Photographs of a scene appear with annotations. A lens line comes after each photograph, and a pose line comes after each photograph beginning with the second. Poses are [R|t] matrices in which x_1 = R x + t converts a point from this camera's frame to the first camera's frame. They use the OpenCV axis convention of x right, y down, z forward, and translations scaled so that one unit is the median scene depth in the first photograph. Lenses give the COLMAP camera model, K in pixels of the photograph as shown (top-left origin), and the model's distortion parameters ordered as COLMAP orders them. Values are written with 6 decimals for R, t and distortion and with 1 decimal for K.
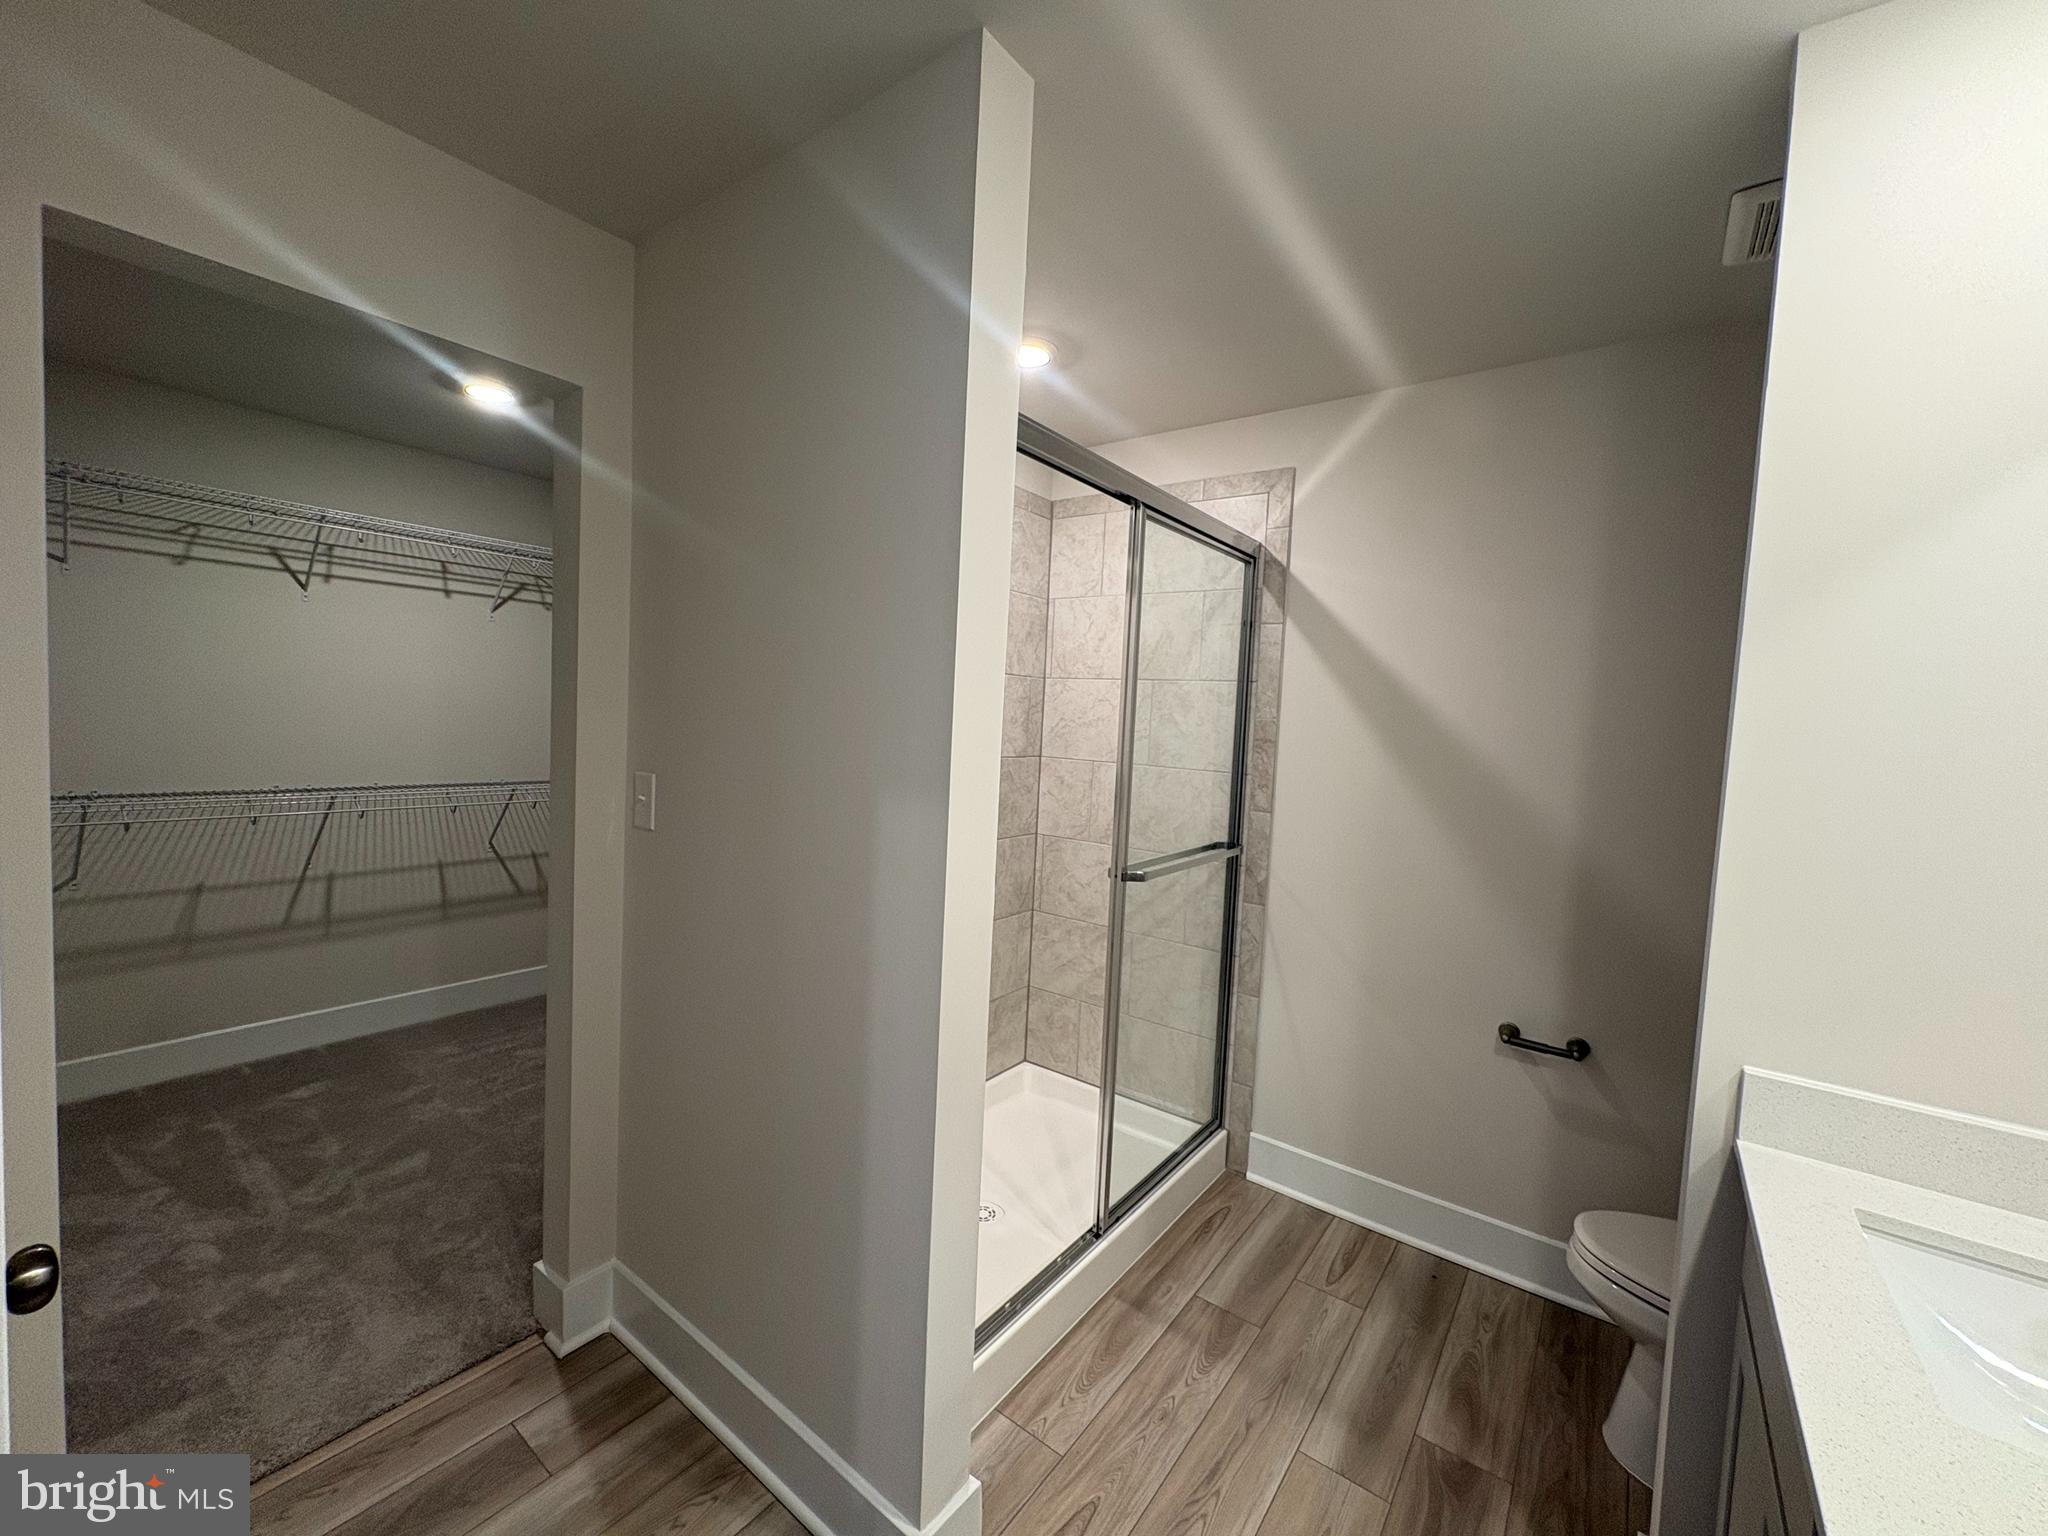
lens RADIAL K [[813.3, 0, 1022.3], [0, 813.3, 755.3], [0, 0, 1]] dist [-0.002652, -0.001168]
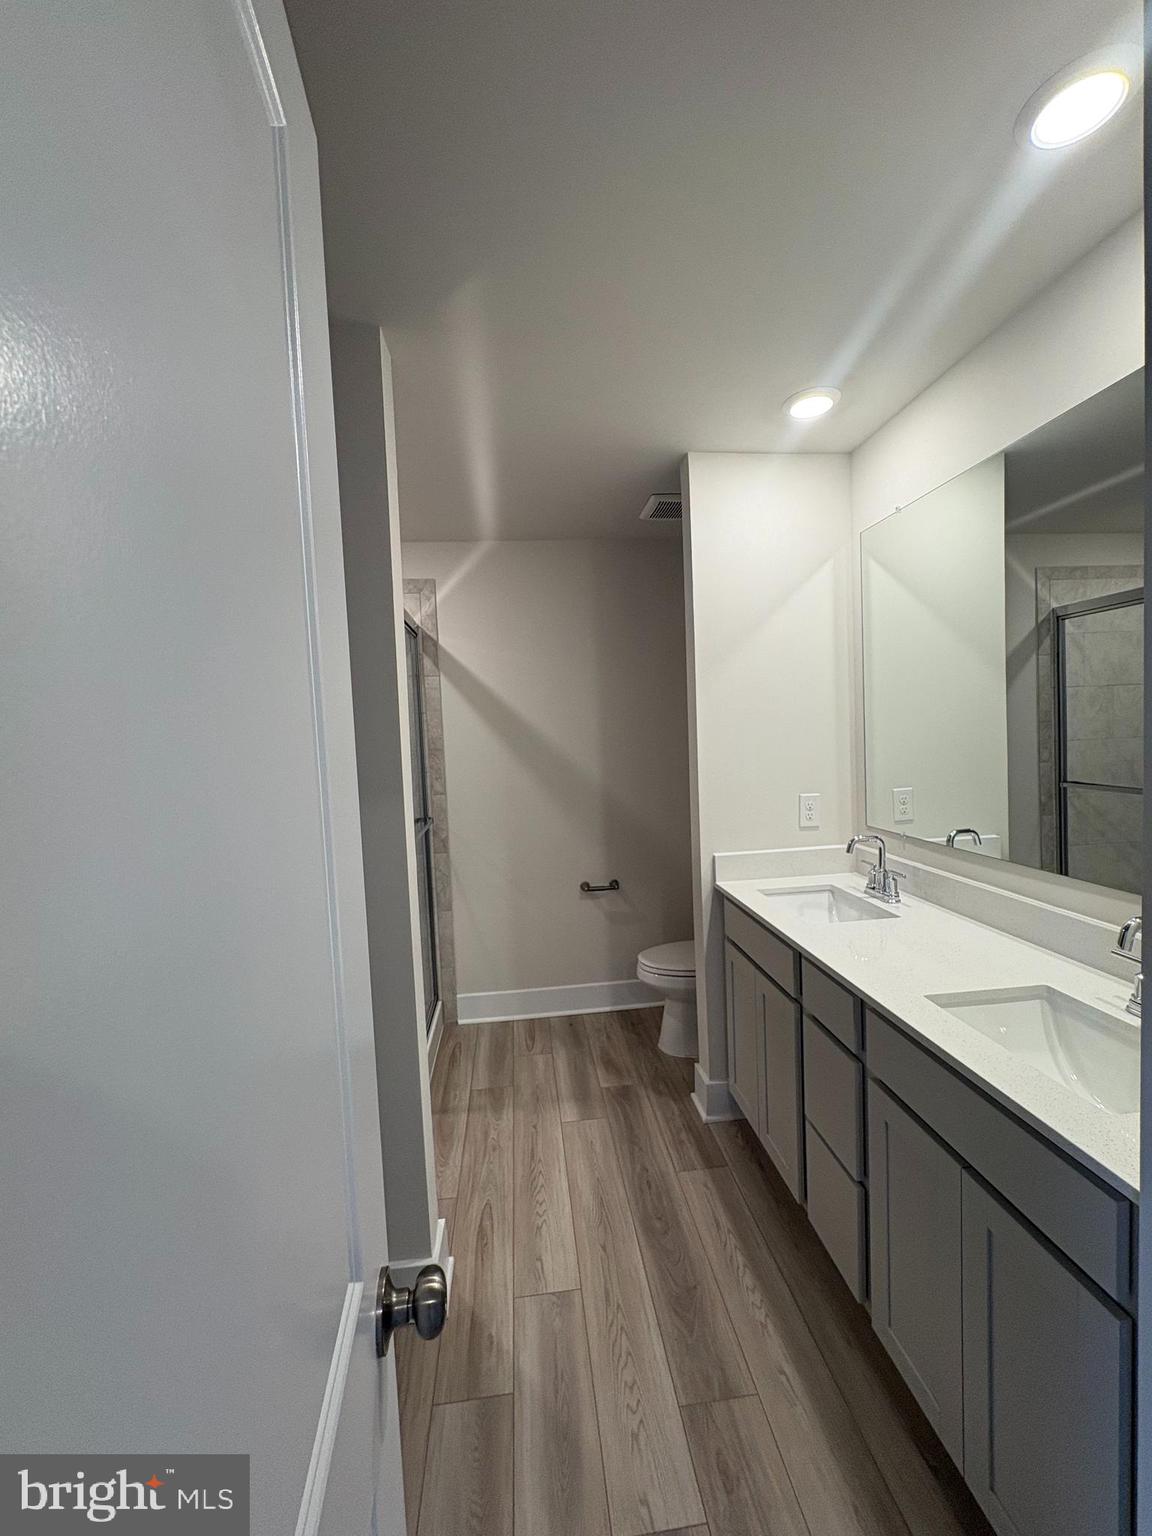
lens RADIAL K [[610.0, 0, 579.7], [0, 610.0, 758.7], [0, 0, 1]] dist [-0.002652, -0.001168]
pose [[0.721037, -0.102947, 0.685206, -0.287495], [0.107718, 0.993532, 0.035921, -0.012383], [-0.684472, 0.047908, 0.727463, -0.051746]]
